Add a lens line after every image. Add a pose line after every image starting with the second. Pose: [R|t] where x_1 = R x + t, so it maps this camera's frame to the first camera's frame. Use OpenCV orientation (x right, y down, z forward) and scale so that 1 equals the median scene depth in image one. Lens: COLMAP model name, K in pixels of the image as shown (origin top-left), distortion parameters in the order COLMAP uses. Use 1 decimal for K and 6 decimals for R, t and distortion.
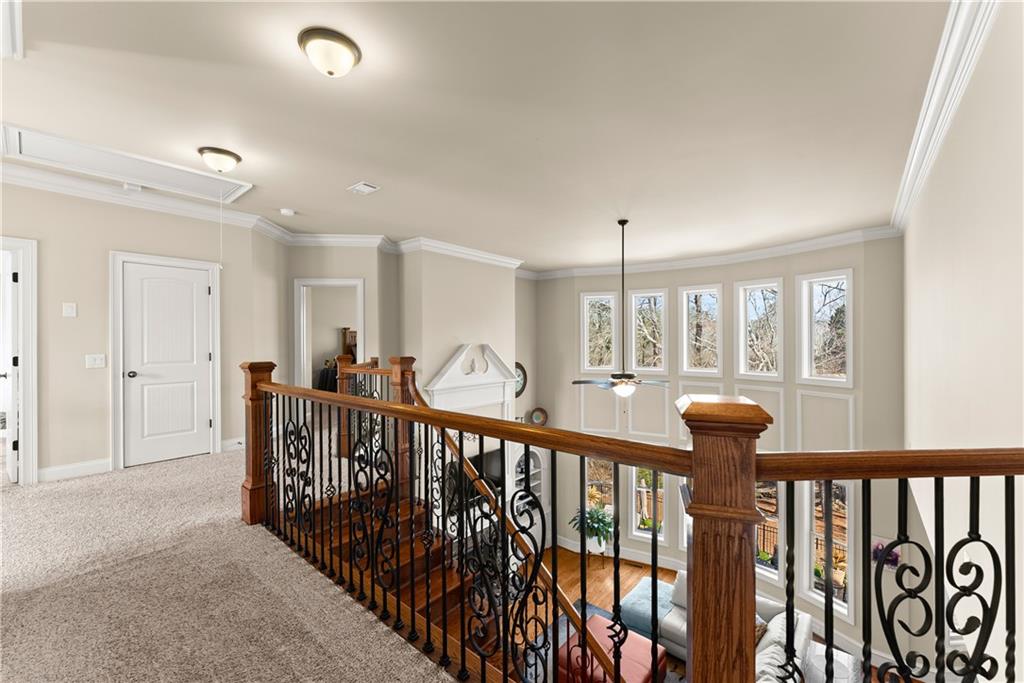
lens RADIAL K [[414.8, 0, 514.6], [0, 414.8, 343.7], [0, 0, 1]] dist [-0.002536, -0.000239]
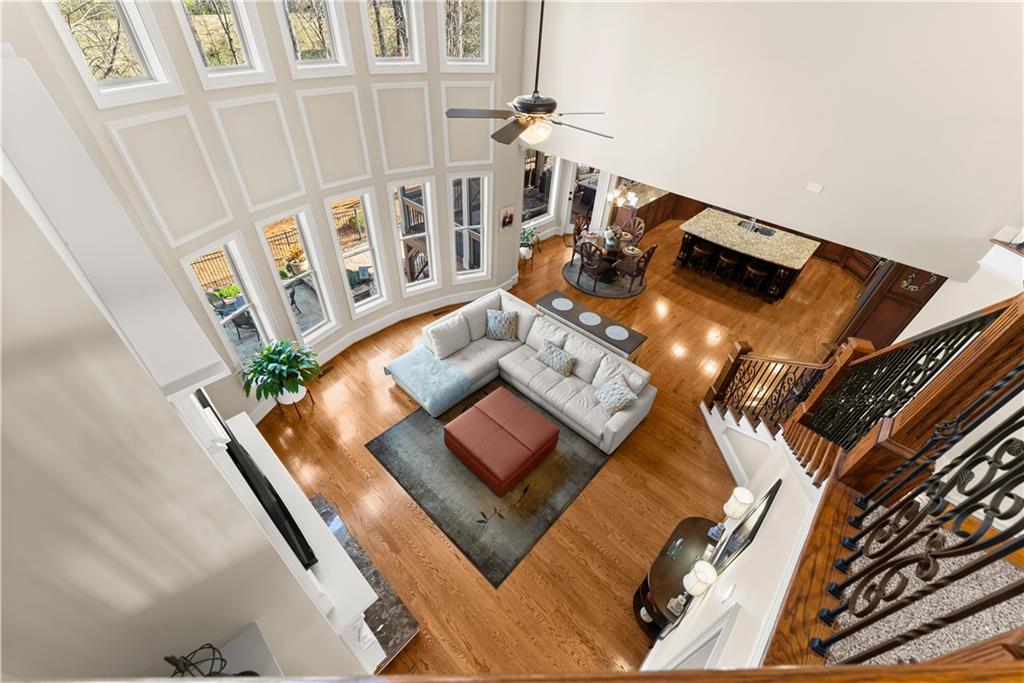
lens RADIAL K [[414.8, 0, 510.6], [0, 414.8, 343.4], [0, 0, 1]] dist [-0.002536, -0.000239]
pose [[0.065202, -0.638629, 0.766747, -0.301105], [-0.045199, 0.765704, 0.641603, -0.028924], [-0.996848, -0.076490, 0.021060, 0.757488]]
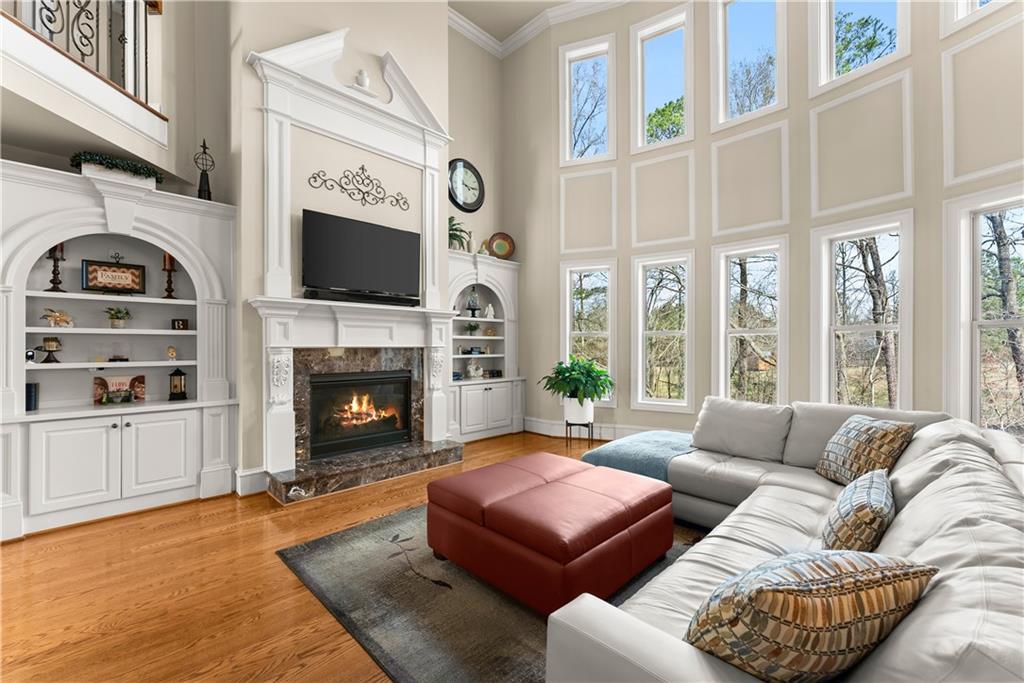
lens RADIAL K [[414.8, 0, 509.5], [0, 414.8, 345.6], [0, 0, 1]] dist [-0.002536, -0.000239]
pose [[0.995207, -0.002907, -0.097749, 0.180302], [0.002331, 0.999979, -0.006009, 0.455730], [0.097765, 0.005752, 0.995193, 0.412287]]
